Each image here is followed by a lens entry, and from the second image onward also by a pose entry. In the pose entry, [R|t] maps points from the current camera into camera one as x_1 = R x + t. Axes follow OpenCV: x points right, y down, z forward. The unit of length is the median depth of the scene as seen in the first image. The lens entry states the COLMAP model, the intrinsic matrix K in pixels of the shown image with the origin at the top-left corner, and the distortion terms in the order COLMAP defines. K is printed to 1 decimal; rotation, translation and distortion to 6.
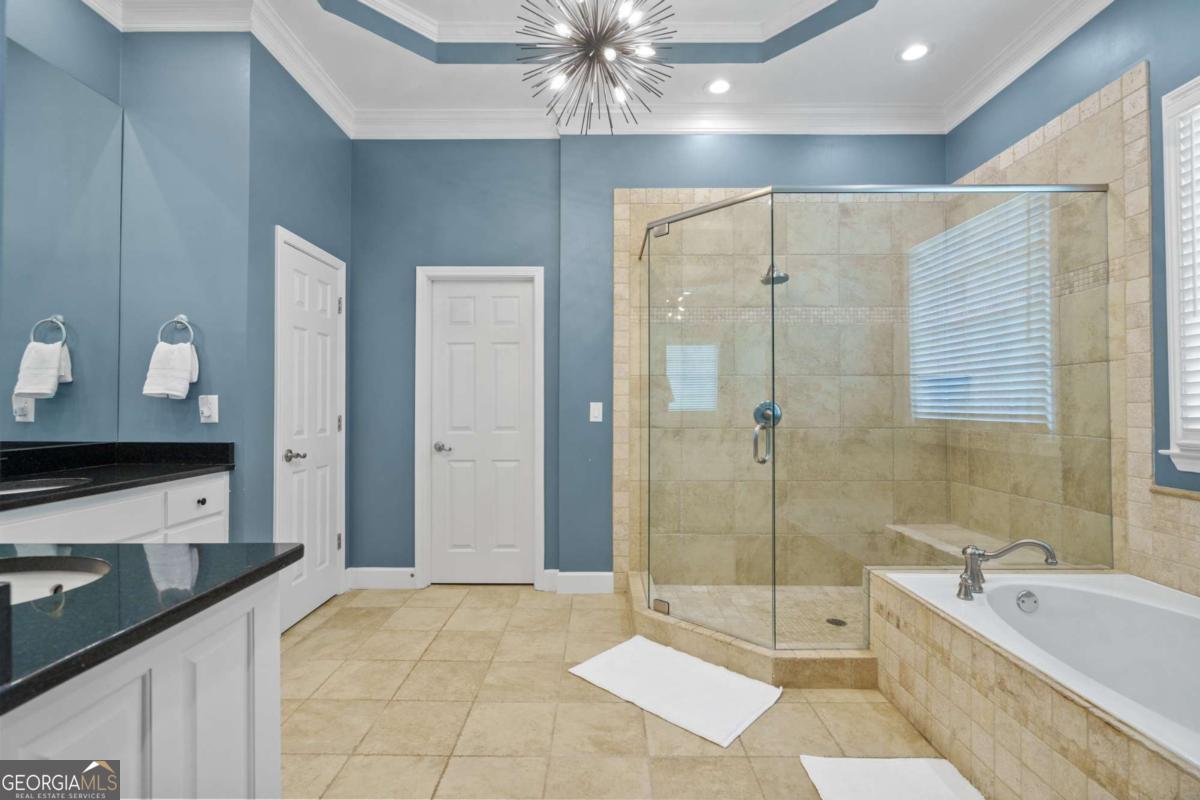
lens RADIAL K [[544.3, 0, 597.4], [0, 544.3, 403.7], [0, 0, 1]] dist [-0.008517, 0.000209]
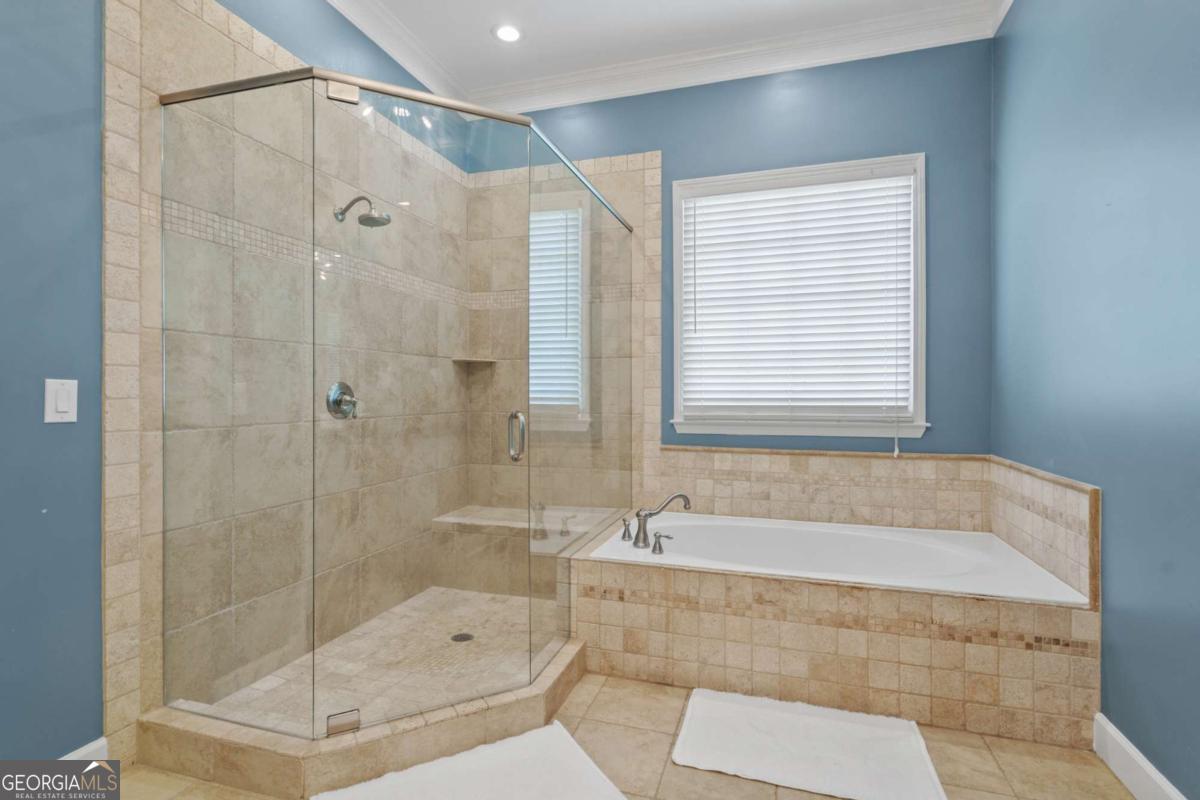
lens RADIAL K [[589.0, 0, 602.2], [0, 589.0, 395.4], [0, 0, 1]] dist [-0.005818, -0.000191]
pose [[0.283796, -0.004111, 0.958876, -0.467170], [-0.005899, 0.999964, 0.006033, 0.007543], [-0.958866, -0.007368, 0.283762, 0.606457]]
